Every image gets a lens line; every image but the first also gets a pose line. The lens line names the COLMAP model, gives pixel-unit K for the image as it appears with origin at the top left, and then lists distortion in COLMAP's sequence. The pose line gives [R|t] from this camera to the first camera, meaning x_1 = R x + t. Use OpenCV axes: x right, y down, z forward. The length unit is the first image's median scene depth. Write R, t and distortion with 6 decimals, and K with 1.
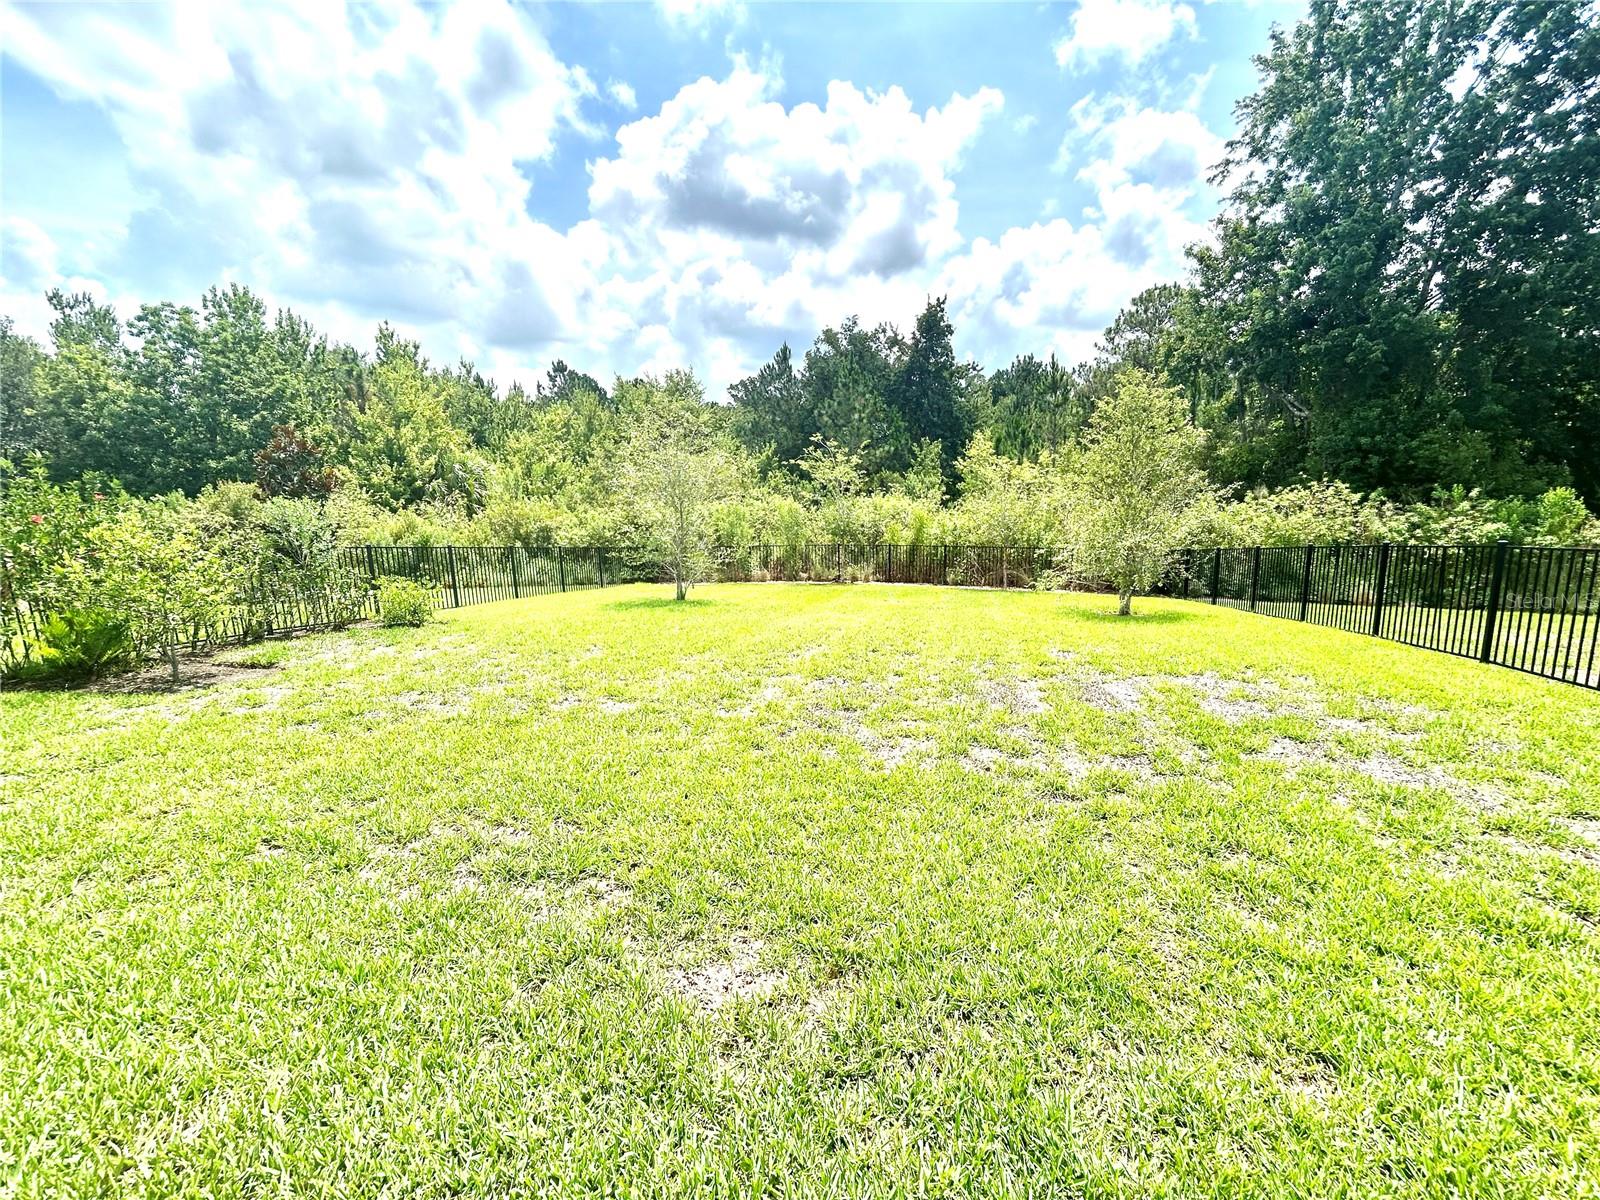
lens RADIAL K [[651.0, 0, 793.7], [0, 651.0, 598.6], [0, 0, 1]] dist [-0.001910, 0.001054]
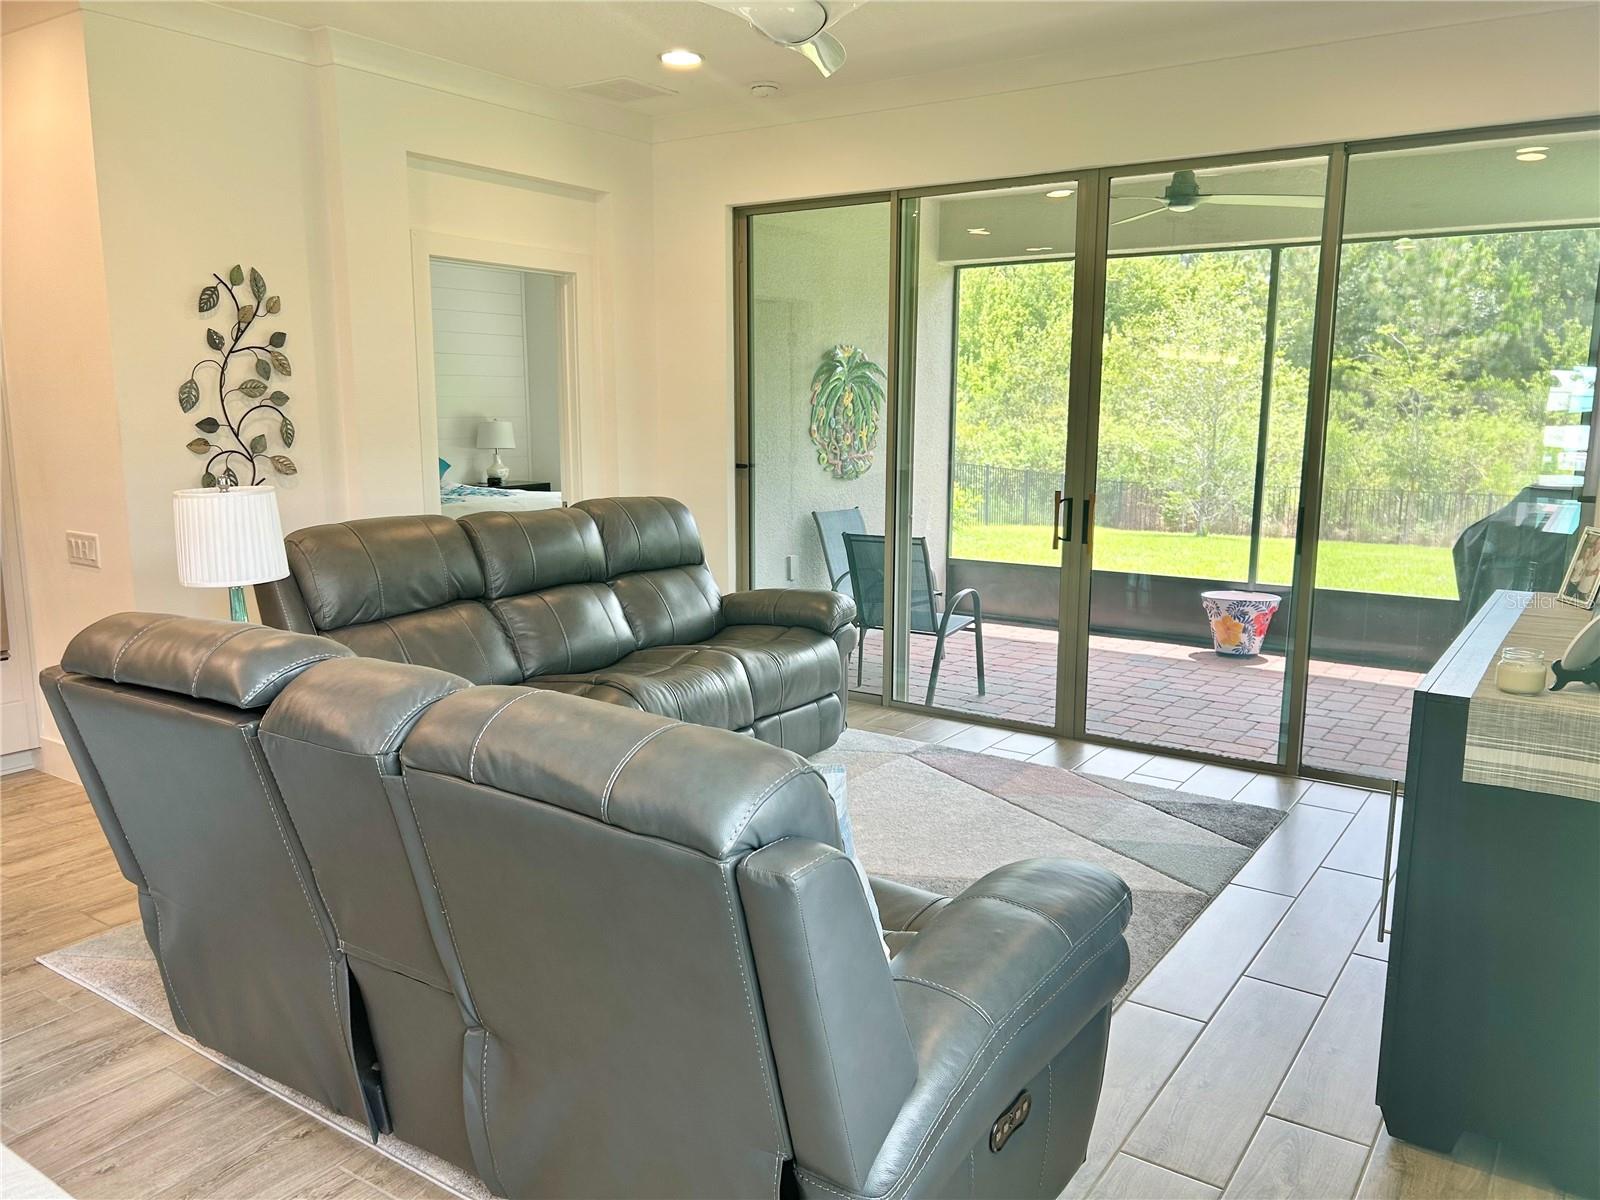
lens RADIAL K [[1201.5, 0, 800.0], [0, 1201.5, 600.0], [0, 0, 1]] dist [0.058369, -0.068700]
pose [[0.935488, 0.083903, -0.343253, -0.061412], [-0.084093, 0.996354, 0.014358, 0.053451], [0.343207, 0.015434, 0.939133, -0.317405]]
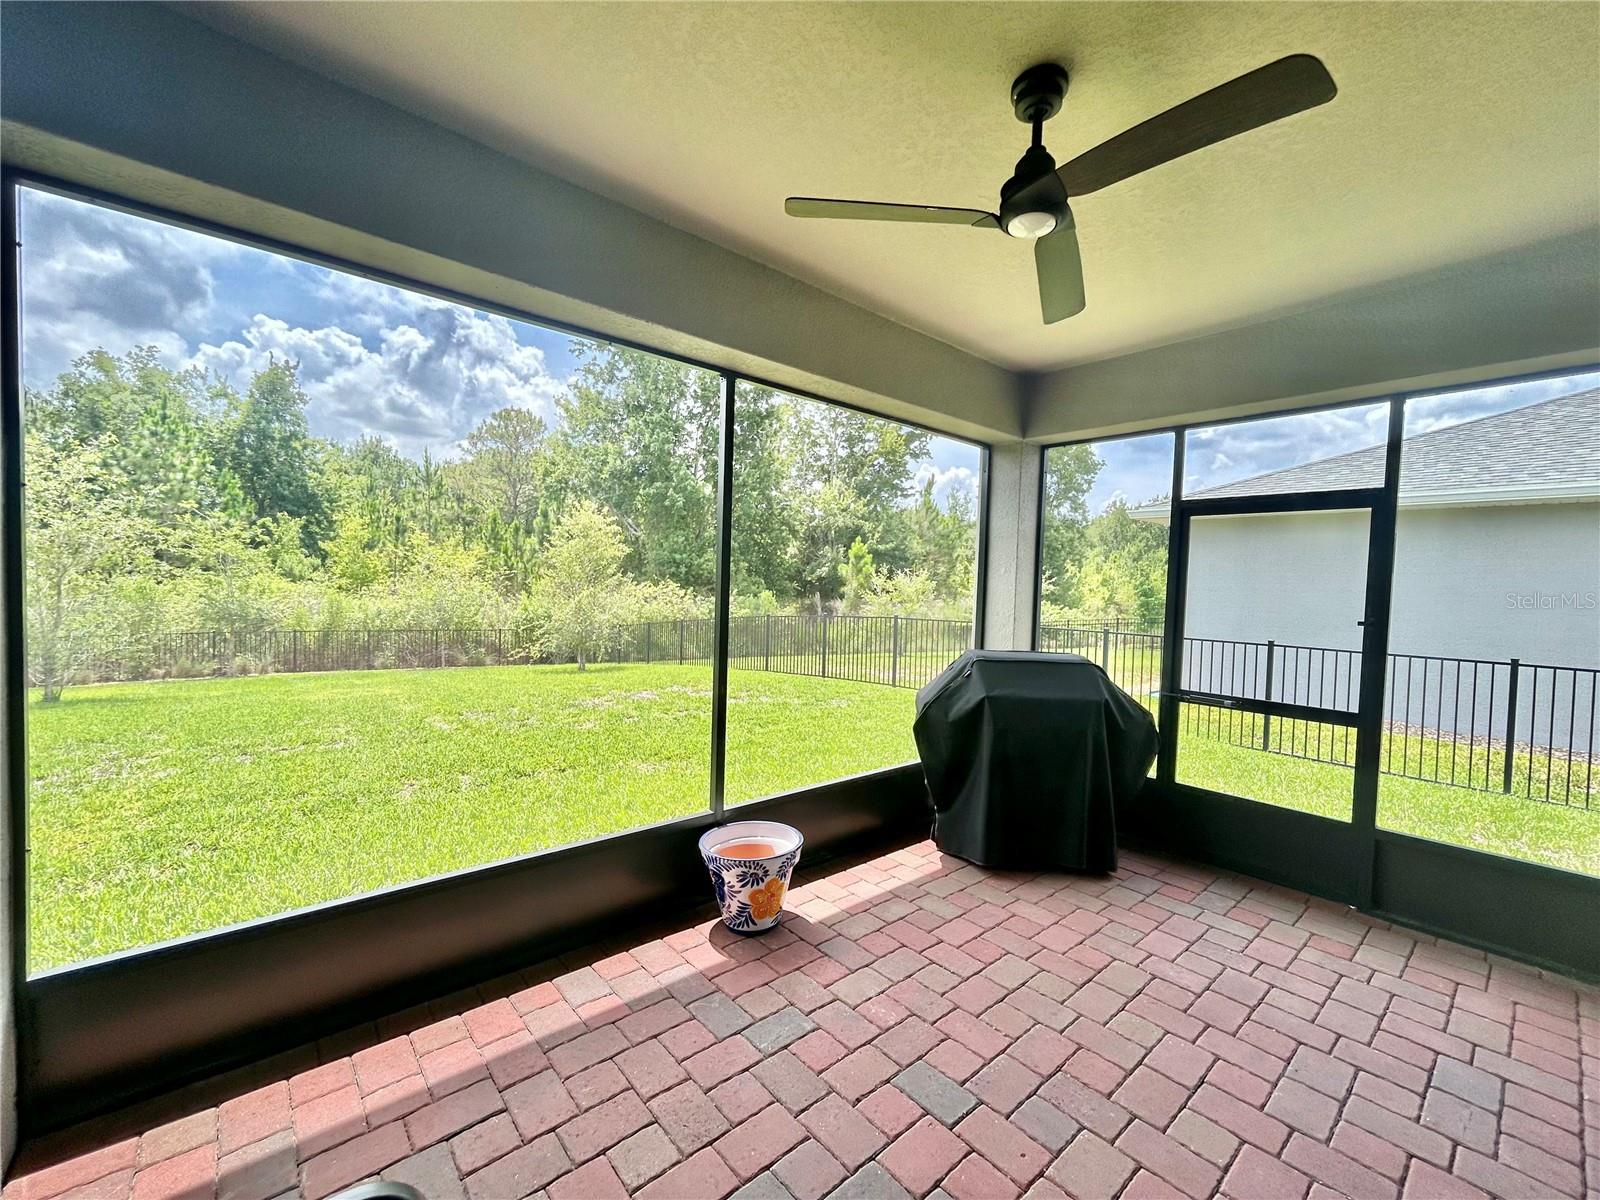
lens RADIAL K [[652.7, 0, 804.8], [0, 652.7, 605.2], [0, 0, 1]] dist [-0.001567, 0.000295]
pose [[0.578921, 0.011486, 0.815303, -0.149918], [0.093125, 0.992427, -0.080106, 0.017172], [-0.810048, 0.122300, 0.573467, -0.083745]]
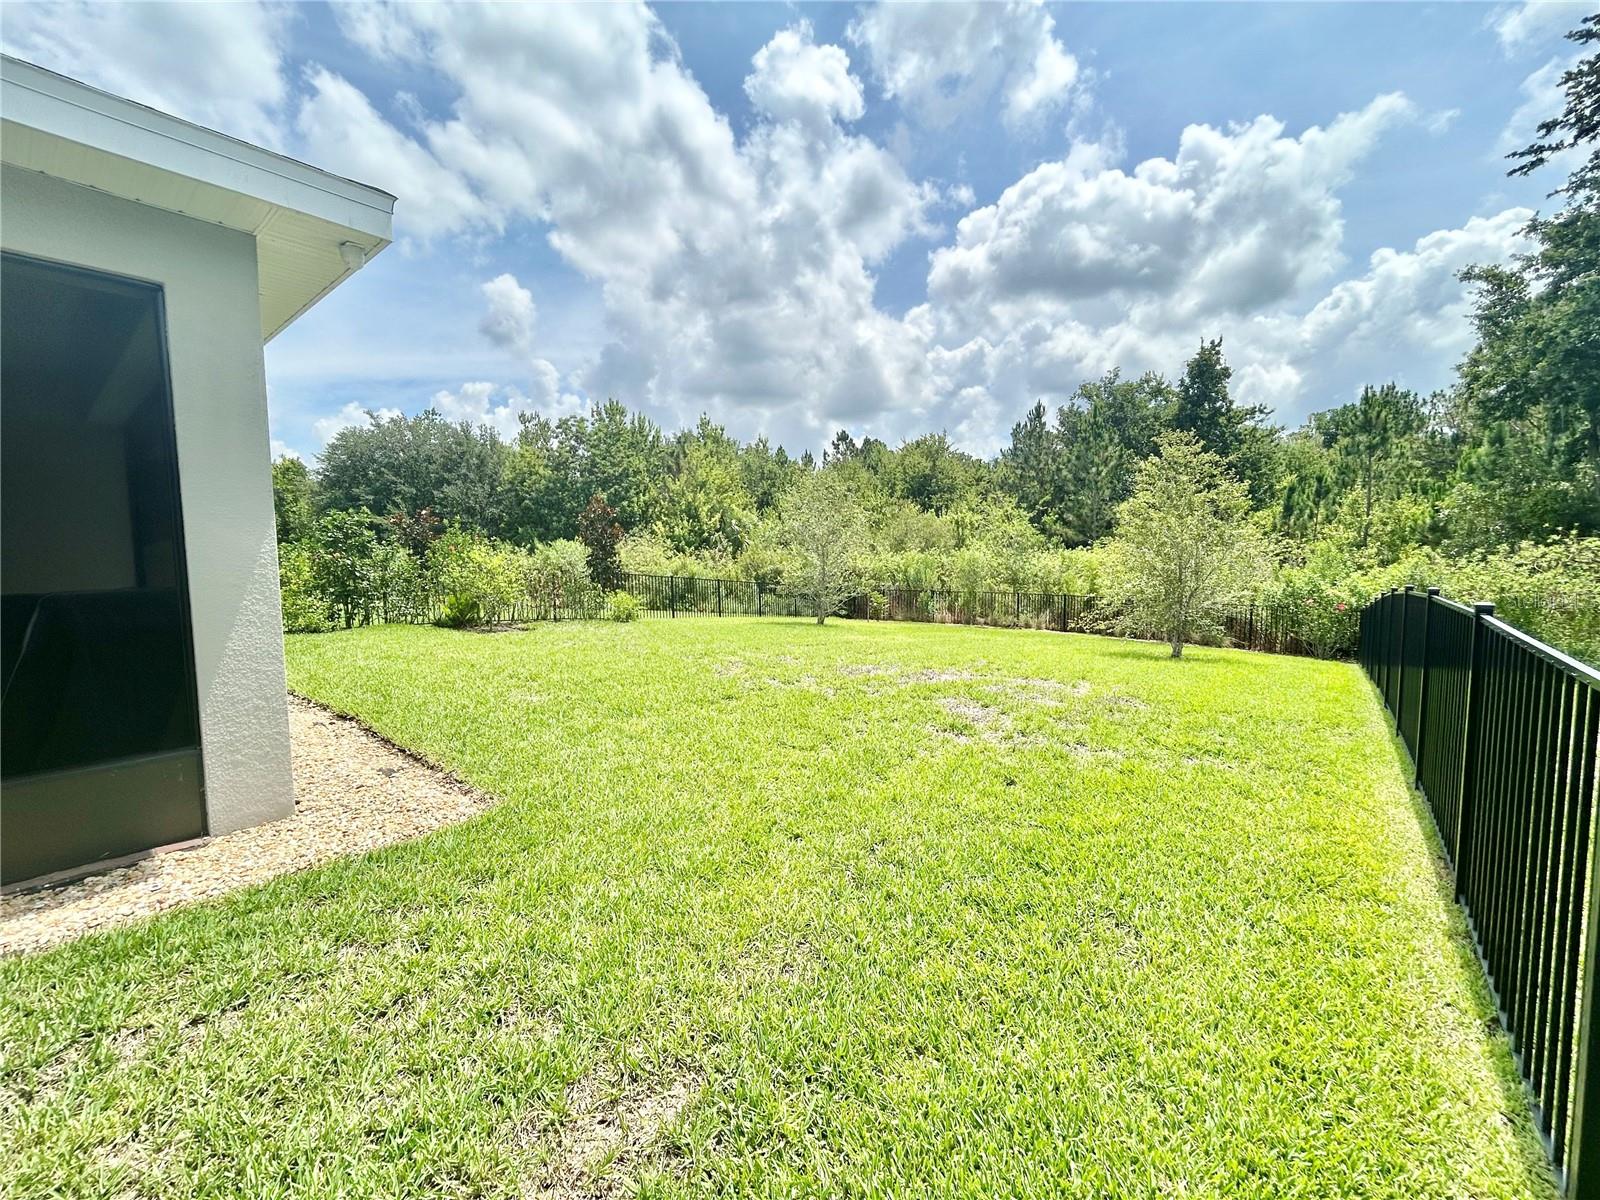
lens RADIAL K [[642.5, 0, 819.7], [0, 642.5, 597.0], [0, 0, 1]] dist [-0.002293, -0.000114]
pose [[0.899701, 0.042900, -0.434394, 0.213747], [-0.081837, 0.994090, -0.071323, 0.020721], [0.428767, 0.099719, 0.897895, -0.043773]]
